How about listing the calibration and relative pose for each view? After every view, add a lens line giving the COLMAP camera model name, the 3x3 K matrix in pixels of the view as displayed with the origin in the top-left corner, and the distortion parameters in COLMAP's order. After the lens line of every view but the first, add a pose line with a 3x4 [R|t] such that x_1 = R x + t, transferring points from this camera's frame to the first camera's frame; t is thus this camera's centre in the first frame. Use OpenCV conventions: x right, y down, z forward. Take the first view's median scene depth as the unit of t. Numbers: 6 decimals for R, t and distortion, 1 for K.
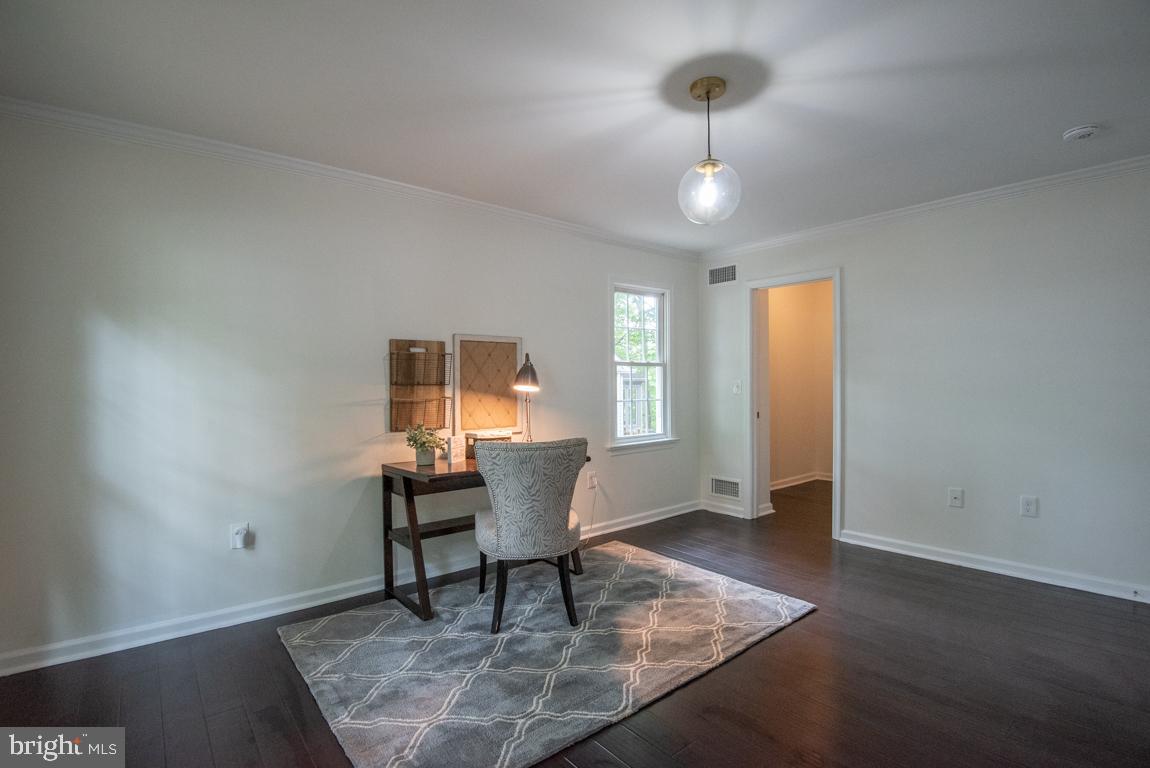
lens RADIAL K [[544.9, 0, 560.9], [0, 544.9, 384.7], [0, 0, 1]] dist [-0.029835, -0.018188]
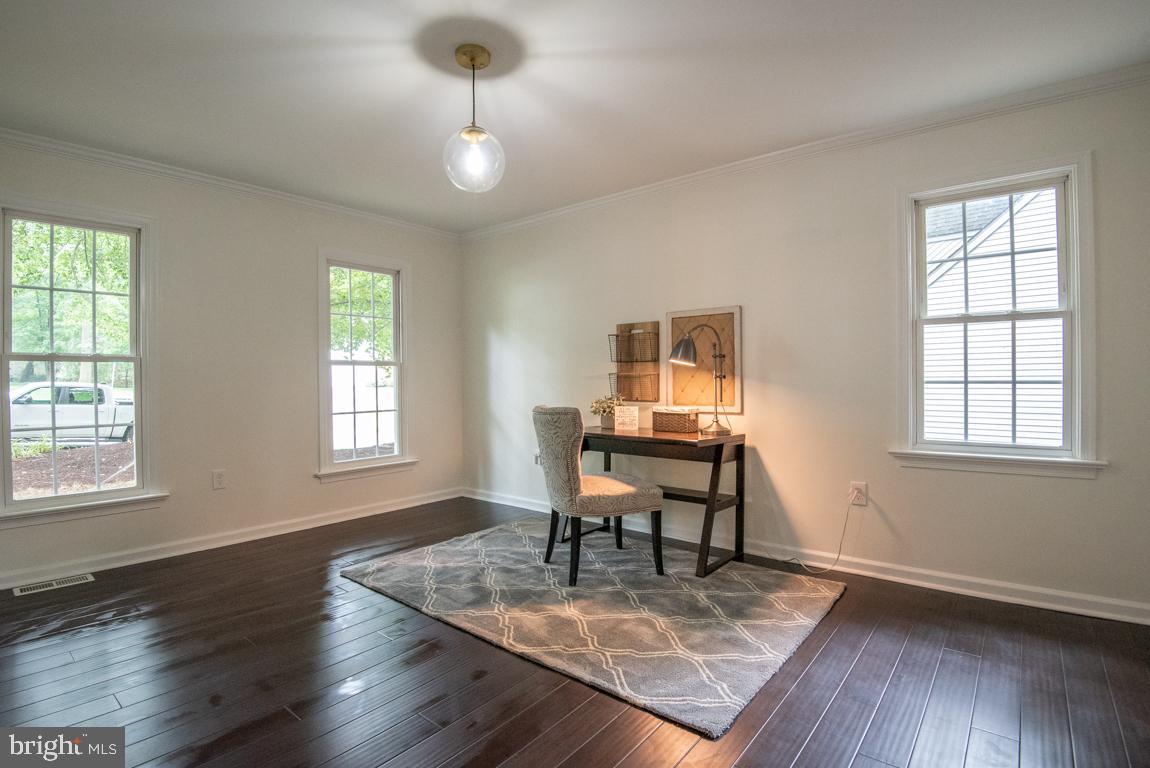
lens RADIAL K [[544.9, 0, 560.9], [0, 544.9, 384.7], [0, 0, 1]] dist [-0.029835, -0.018188]
pose [[0.174801, 0.016752, -0.984461, 0.846236], [0.005530, 0.999823, 0.017995, 0.027412], [0.984588, -0.008589, 0.174678, 0.643136]]
